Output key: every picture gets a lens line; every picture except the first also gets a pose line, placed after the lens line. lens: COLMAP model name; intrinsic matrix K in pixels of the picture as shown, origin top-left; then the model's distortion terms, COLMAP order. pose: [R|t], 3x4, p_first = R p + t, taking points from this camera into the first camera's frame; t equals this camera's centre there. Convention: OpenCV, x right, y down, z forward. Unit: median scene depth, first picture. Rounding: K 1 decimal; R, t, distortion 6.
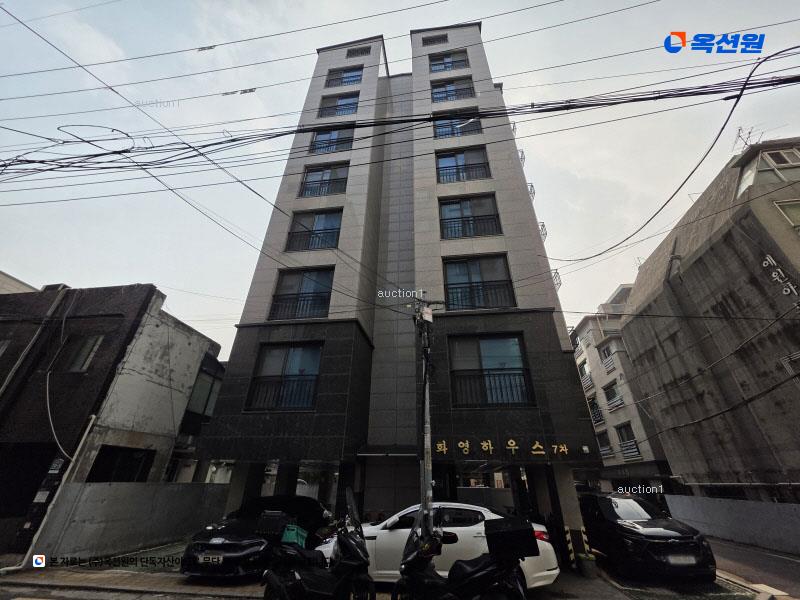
lens RADIAL K [[302.4, 0, 401.7], [0, 302.4, 323.9], [0, 0, 1]] dist [0.001285, 0.000086]
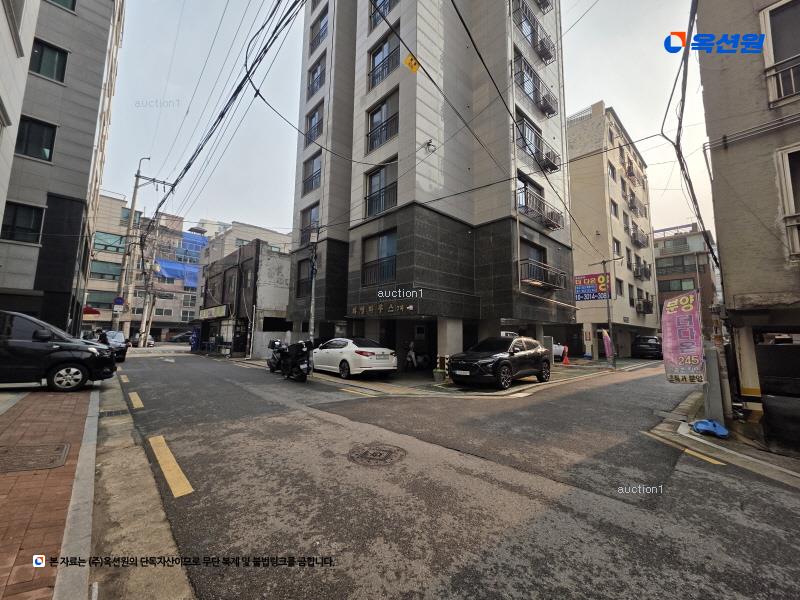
lens RADIAL K [[317.8, 0, 400.0], [0, 317.8, 300.0], [0, 0, 1]] dist [-0.000386, -0.000177]
pose [[0.775655, -0.071868, -0.627052, 1.213165], [0.292028, 0.921621, 0.255605, -0.027770], [0.559535, -0.381378, 0.735848, -0.130960]]
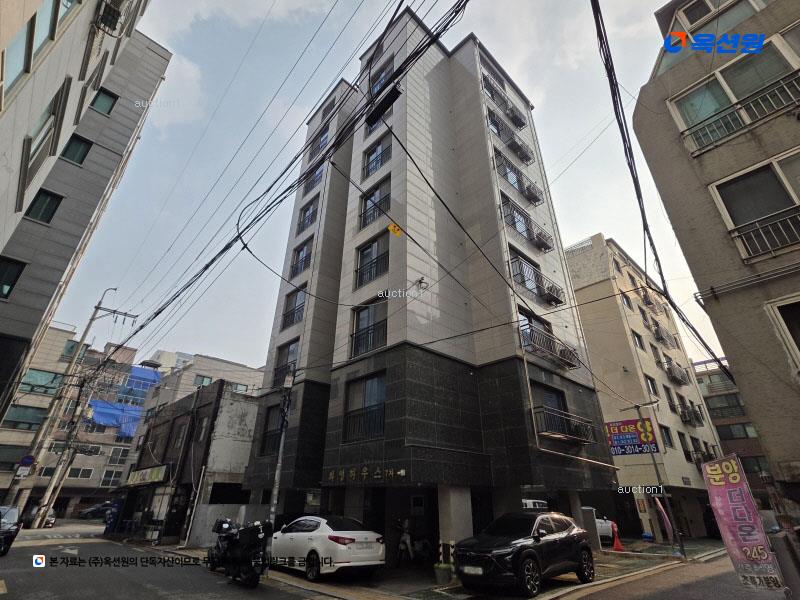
lens RADIAL K [[384.6, 0, 400.0], [0, 384.6, 300.0], [0, 0, 1]] dist [-0.002258, 0.002226]
pose [[0.782118, -0.299310, -0.546539, 1.268454], [0.296186, 0.950239, -0.096541, -0.064656], [0.548239, -0.086370, 0.831850, -0.152358]]
